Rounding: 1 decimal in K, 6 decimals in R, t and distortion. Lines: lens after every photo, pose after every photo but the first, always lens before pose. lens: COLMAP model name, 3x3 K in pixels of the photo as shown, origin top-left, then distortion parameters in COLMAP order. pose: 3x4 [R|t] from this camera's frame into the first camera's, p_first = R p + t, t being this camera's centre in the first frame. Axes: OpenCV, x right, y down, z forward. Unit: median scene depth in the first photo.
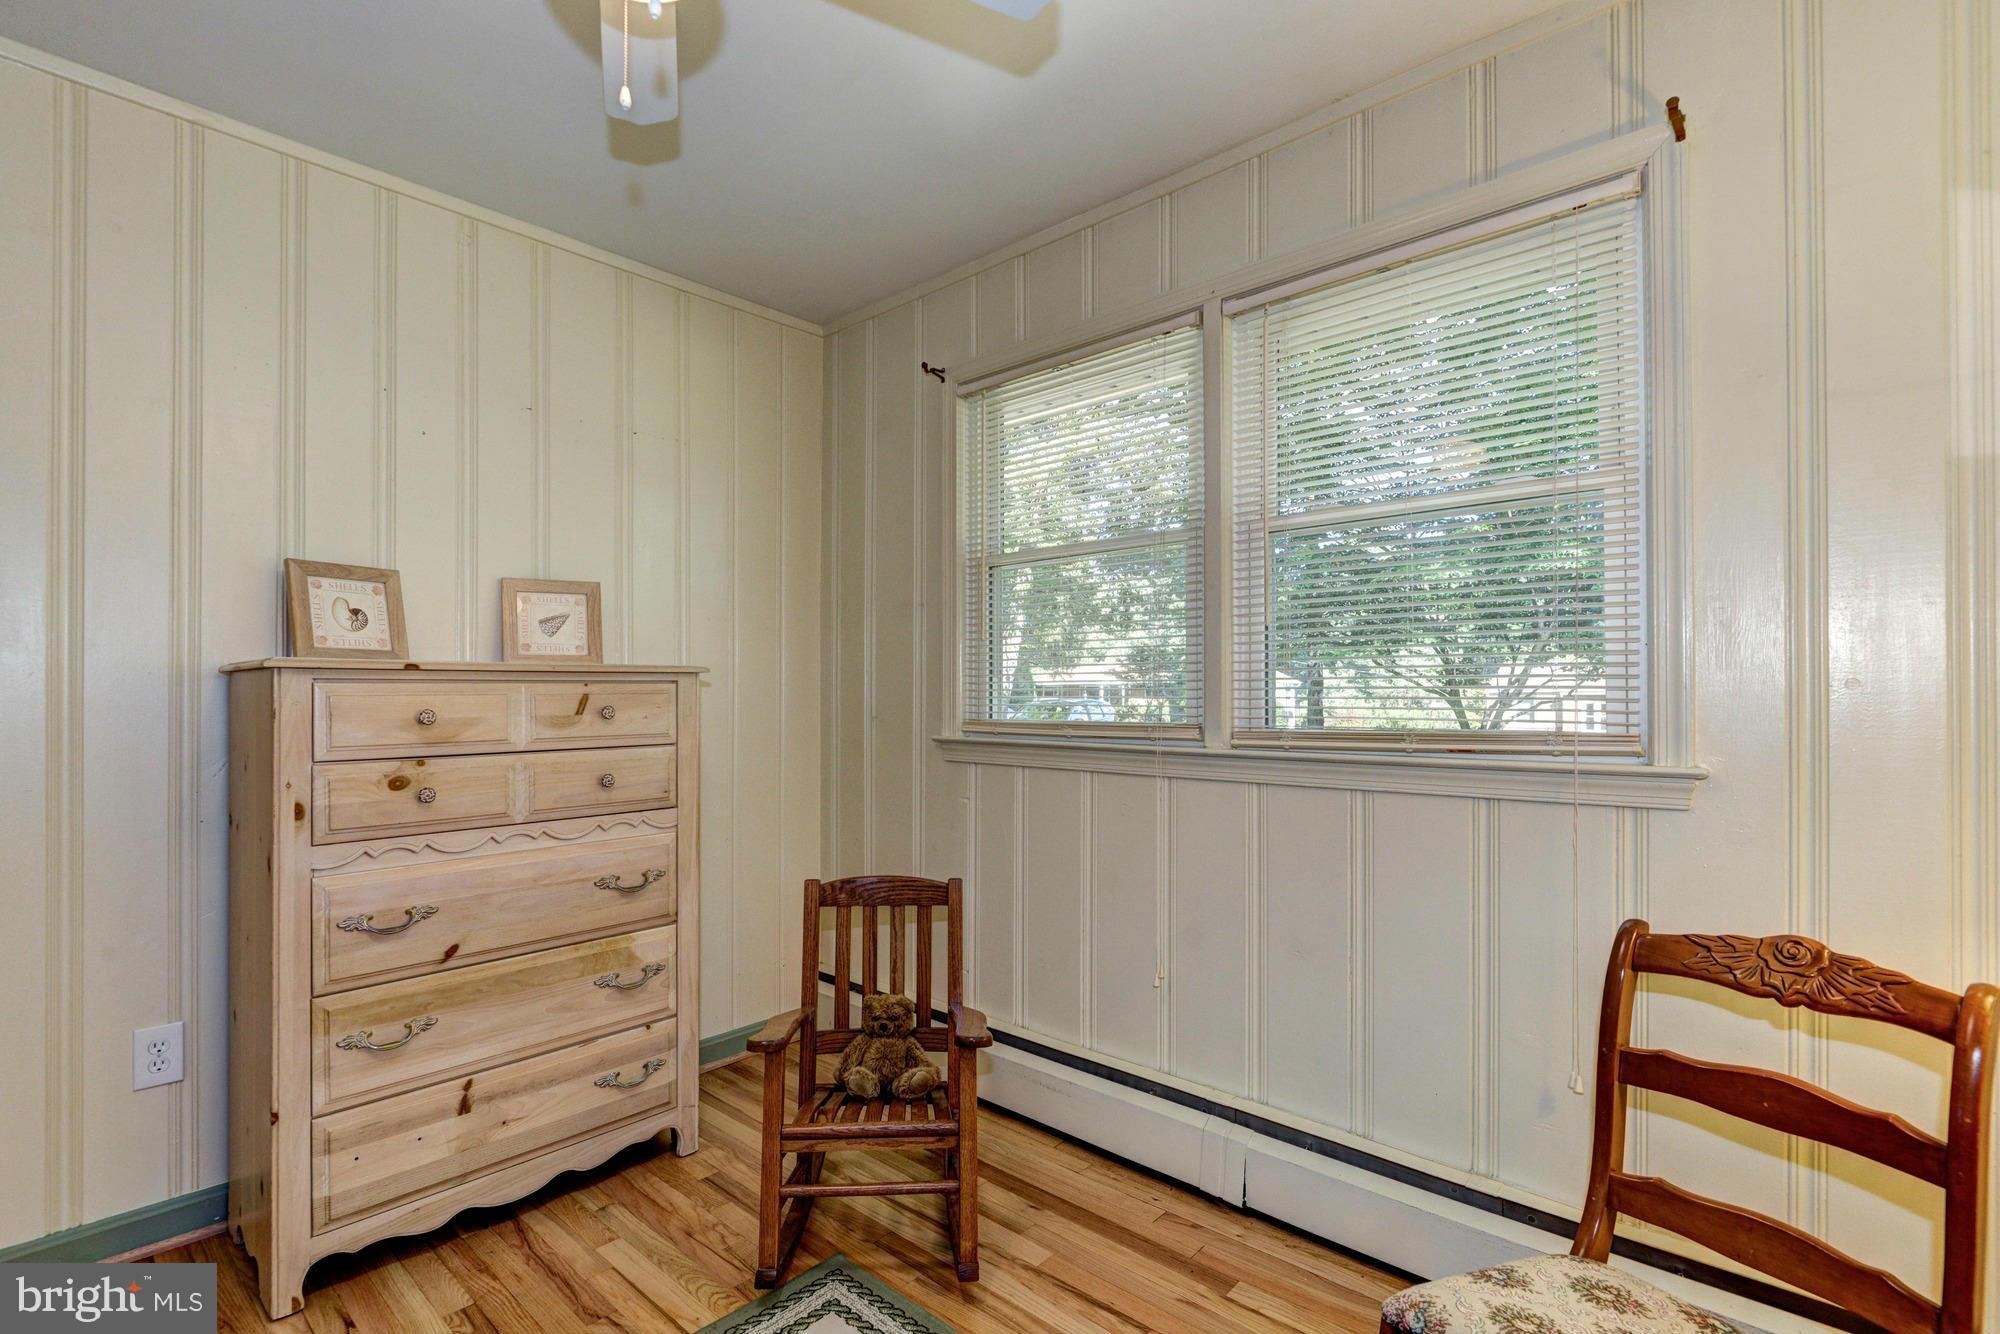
lens RADIAL K [[908.0, 0, 1021.6], [0, 908.0, 667.9], [0, 0, 1]] dist [0.001814, -0.011762]
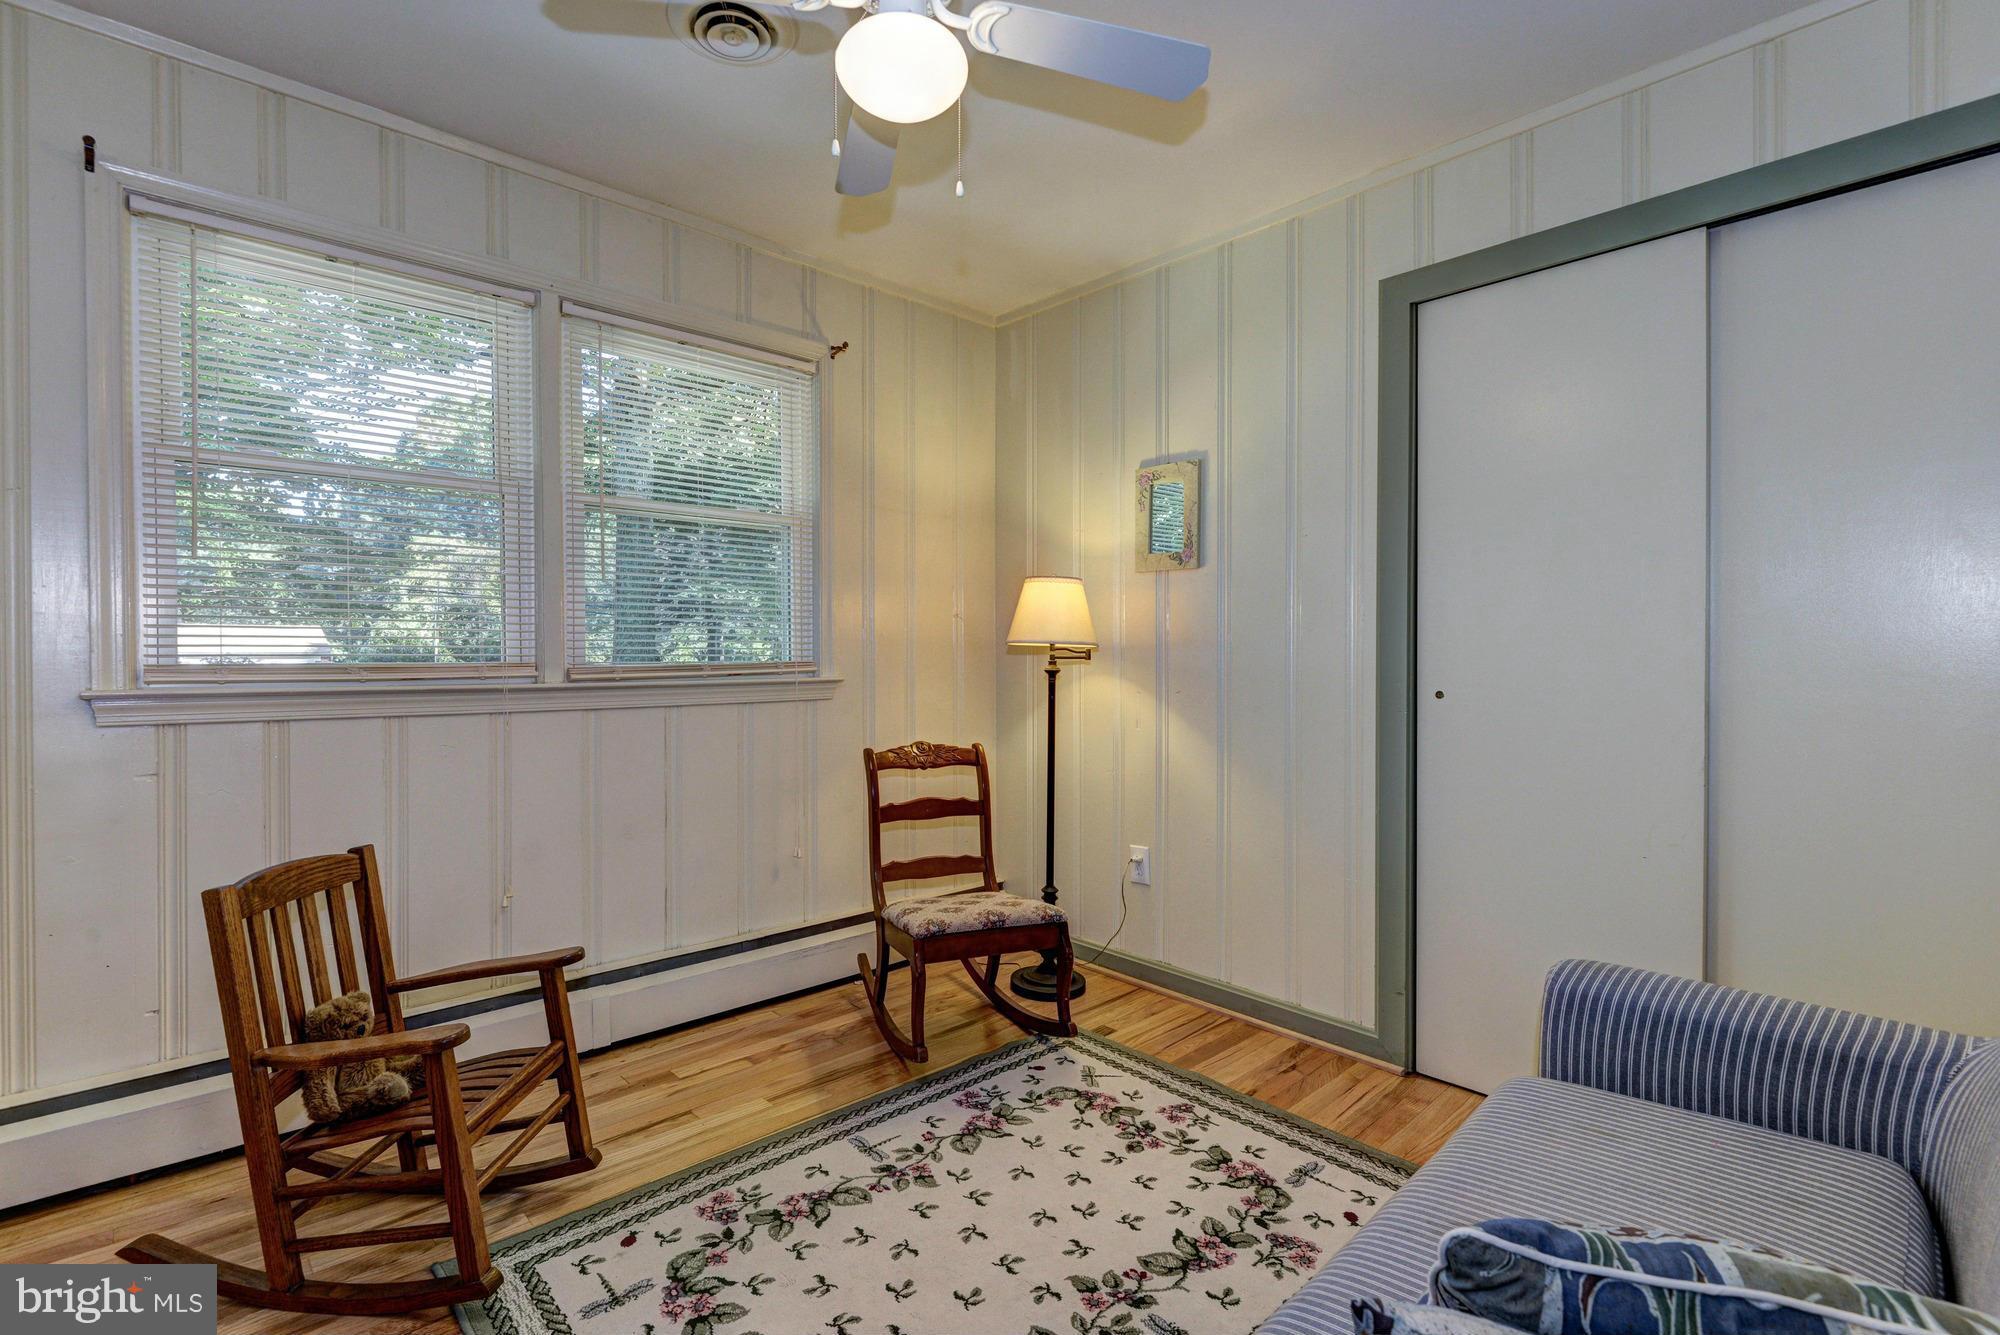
lens RADIAL K [[912.5, 0, 985.4], [0, 912.5, 662.9], [0, 0, 1]] dist [0.031637, -0.024495]
pose [[0.099619, -0.012647, 0.994945, -1.344718], [-0.035143, 0.999251, 0.016220, 0.038290], [-0.994405, -0.036581, 0.099100, 0.518771]]
